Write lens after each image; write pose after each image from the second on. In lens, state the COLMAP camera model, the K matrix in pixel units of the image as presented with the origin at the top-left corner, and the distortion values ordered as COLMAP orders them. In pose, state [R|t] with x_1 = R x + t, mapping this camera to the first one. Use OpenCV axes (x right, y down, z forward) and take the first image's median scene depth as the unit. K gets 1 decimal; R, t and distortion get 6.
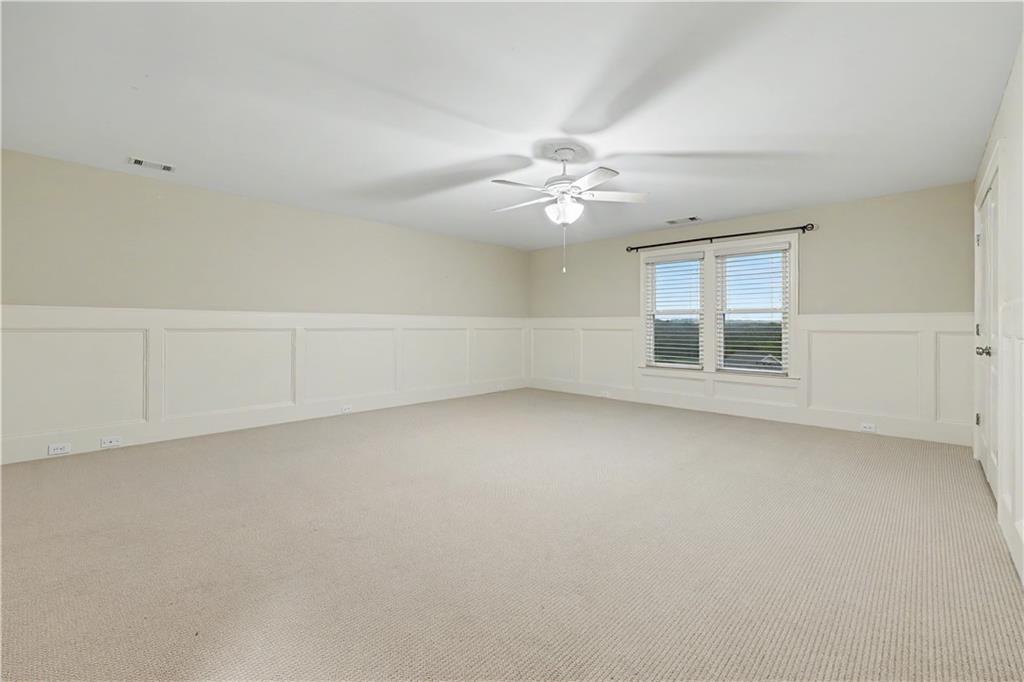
lens RADIAL K [[433.7, 0, 510.9], [0, 433.7, 326.1], [0, 0, 1]] dist [-0.001010, 0.000373]
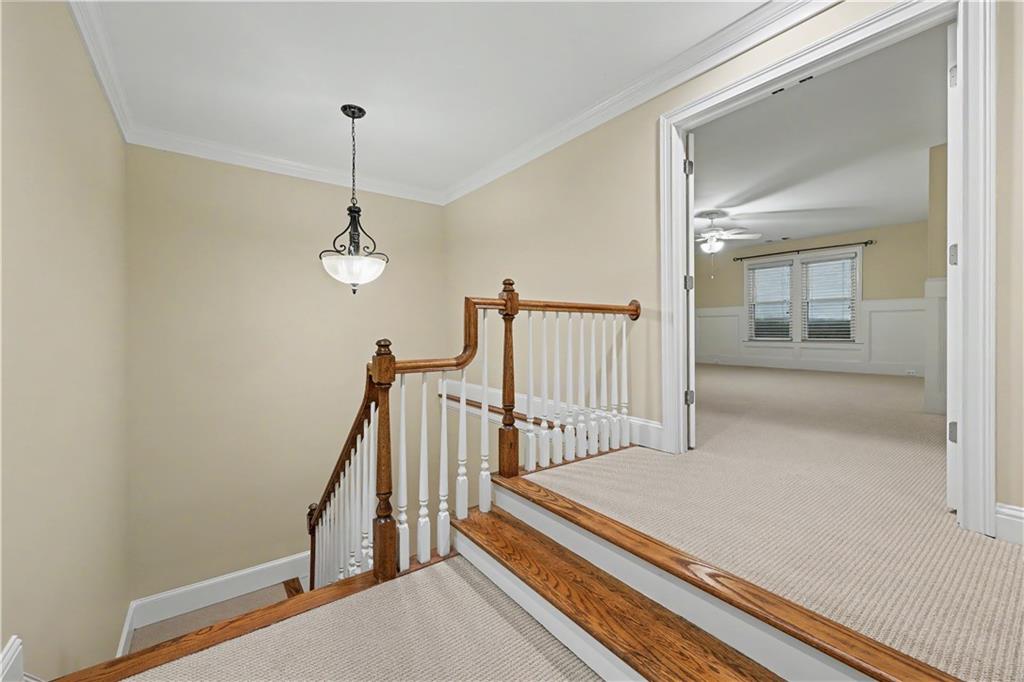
lens RADIAL K [[416.7, 0, 511.0], [0, 416.7, 336.7], [0, 0, 1]] dist [-0.000306, 0.000055]
pose [[0.985530, -0.009396, -0.169240, -0.281592], [0.012655, 0.999754, 0.018189, 0.054572], [0.169027, -0.020067, 0.985407, -0.606056]]
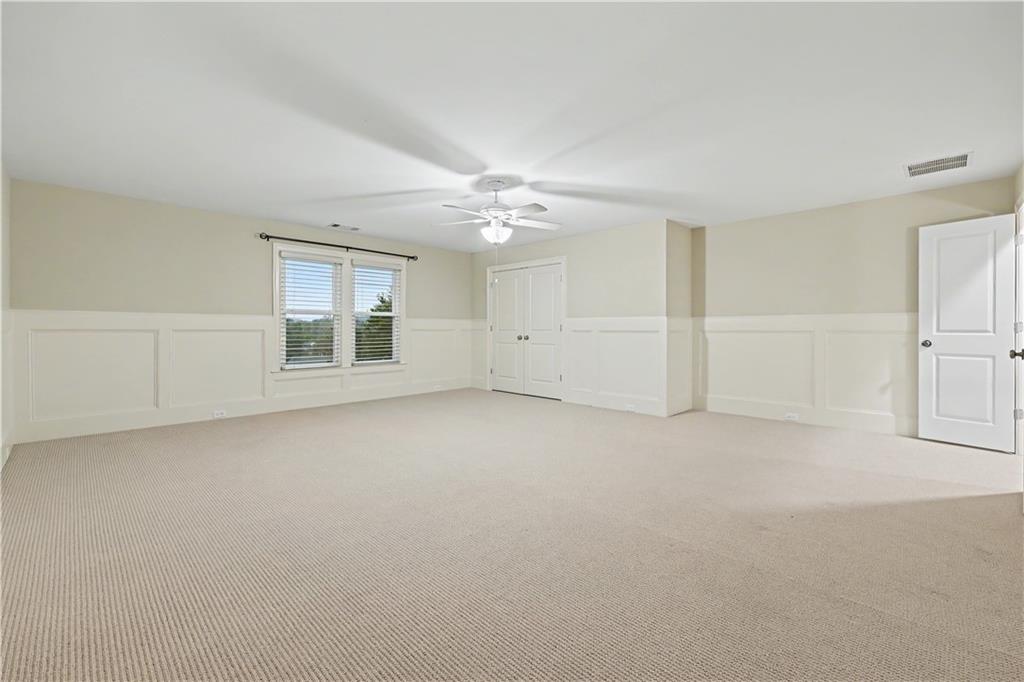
lens RADIAL K [[433.7, 0, 510.9], [0, 433.7, 326.1], [0, 0, 1]] dist [-0.001010, 0.000373]
pose [[0.018946, -0.001500, 0.999819, -0.702675], [-0.005373, 0.999984, 0.001602, -0.004376], [-0.999806, -0.005402, 0.018938, 0.605122]]
